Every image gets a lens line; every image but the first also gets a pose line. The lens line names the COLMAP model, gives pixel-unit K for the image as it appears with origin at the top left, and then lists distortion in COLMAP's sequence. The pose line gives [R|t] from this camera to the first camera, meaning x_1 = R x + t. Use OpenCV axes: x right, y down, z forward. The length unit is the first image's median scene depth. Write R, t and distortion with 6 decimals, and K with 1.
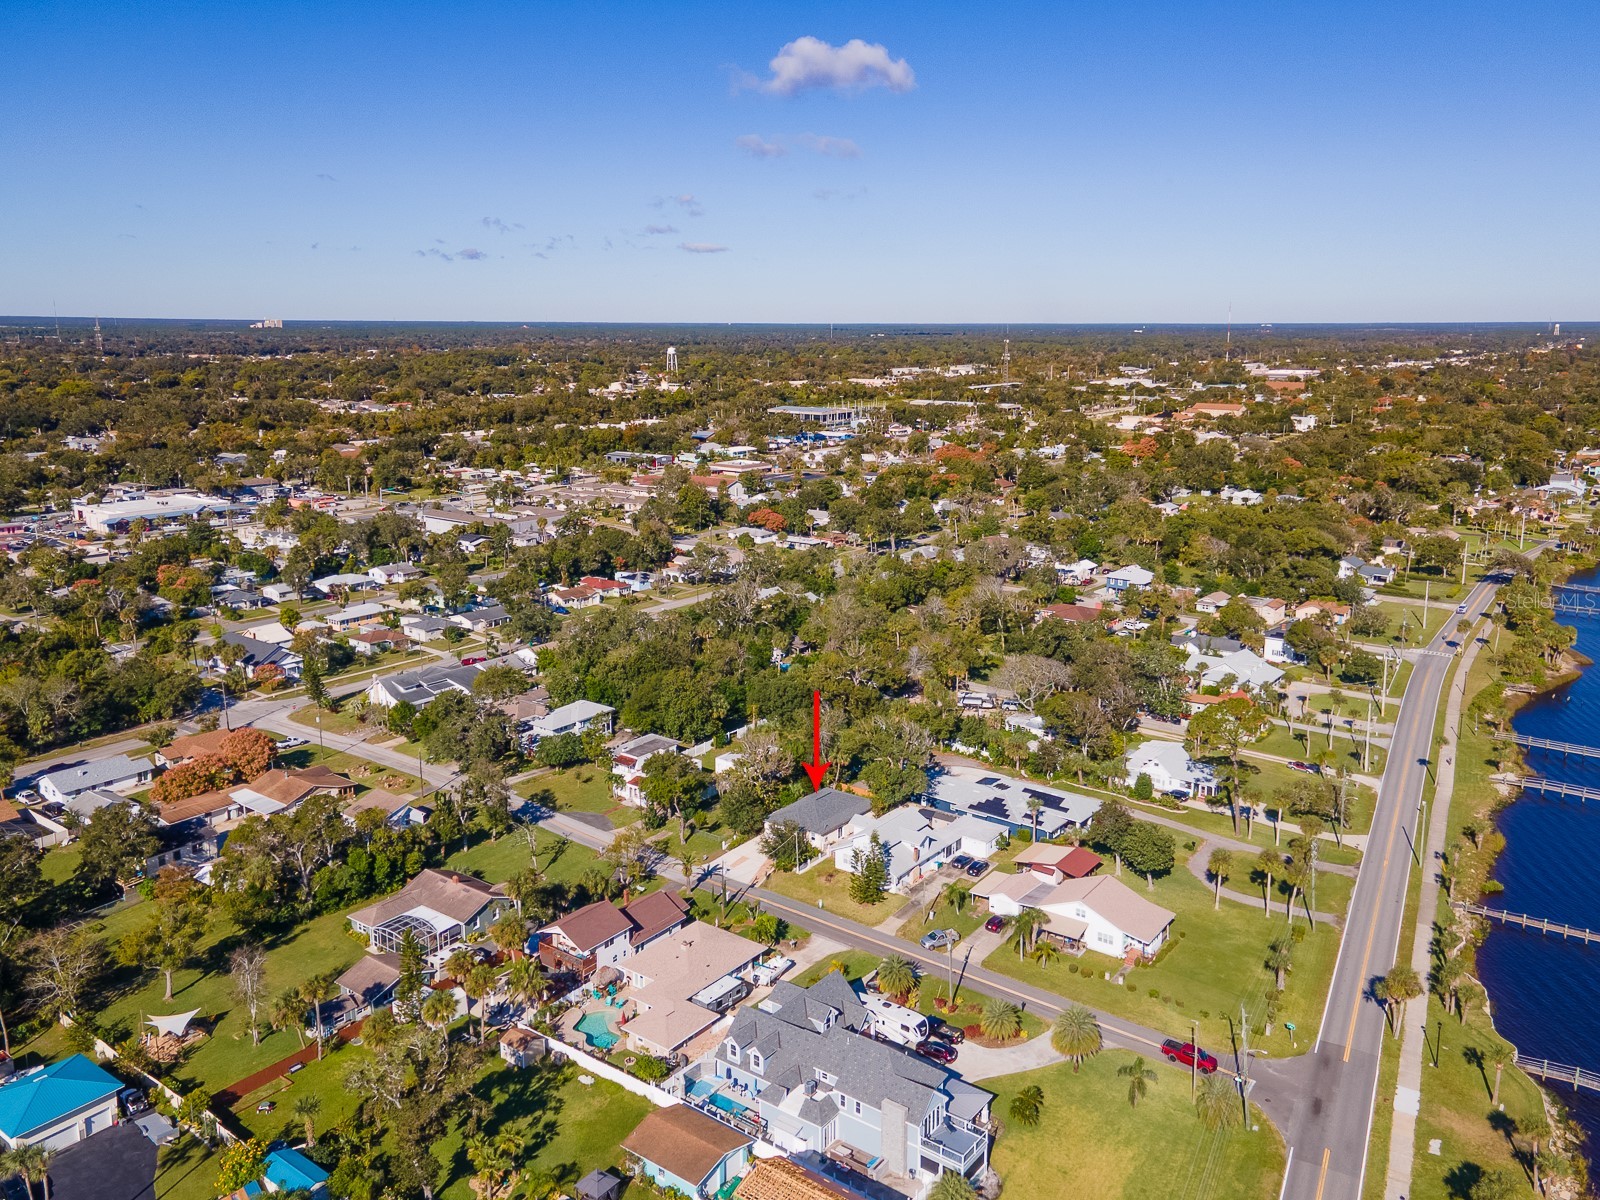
lens RADIAL K [[1166.4, 0, 800.0], [0, 1166.4, 600.0], [0, 0, 1]] dist [0.036758, 0.001869]
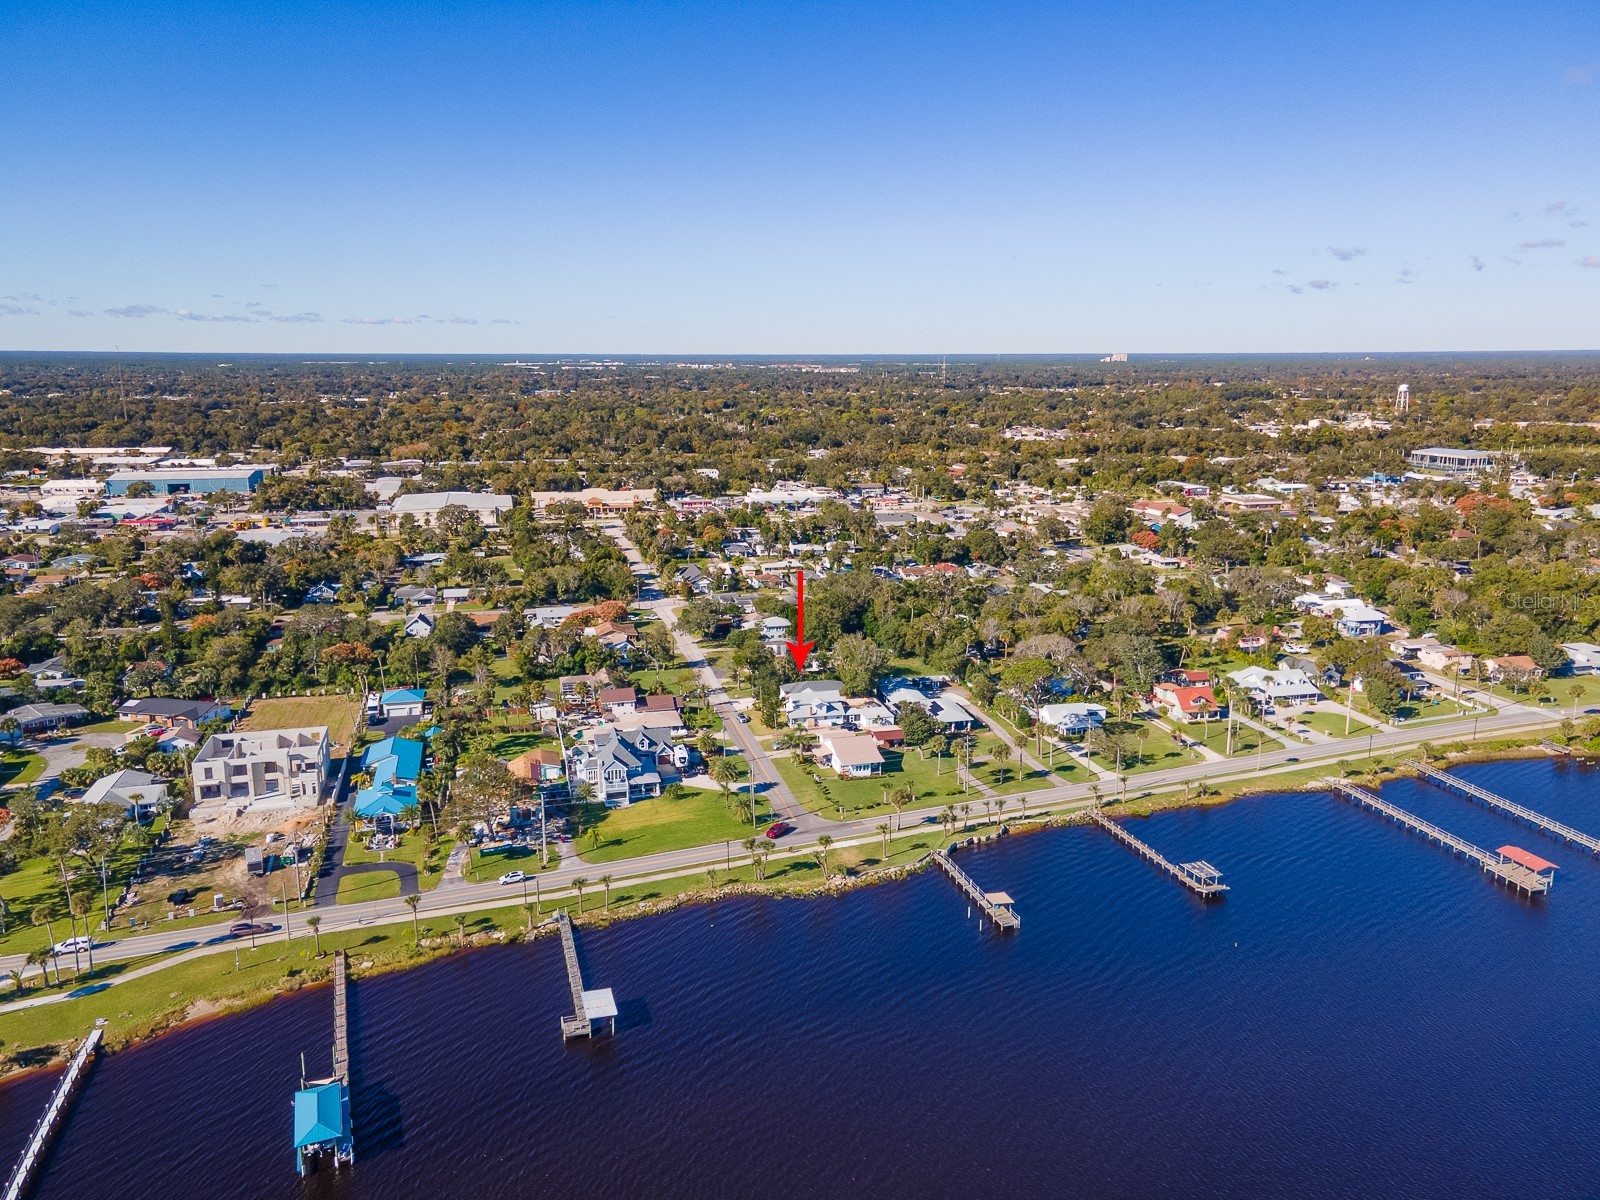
lens RADIAL K [[1166.4, 0, 800.0], [0, 1166.4, 600.0], [0, 0, 1]] dist [0.036758, 0.001869]
pose [[0.769556, 0.125618, -0.626102, 0.876622], [-0.141247, 0.989660, 0.024950, 0.019569], [0.622762, 0.069234, 0.779342, -0.239065]]
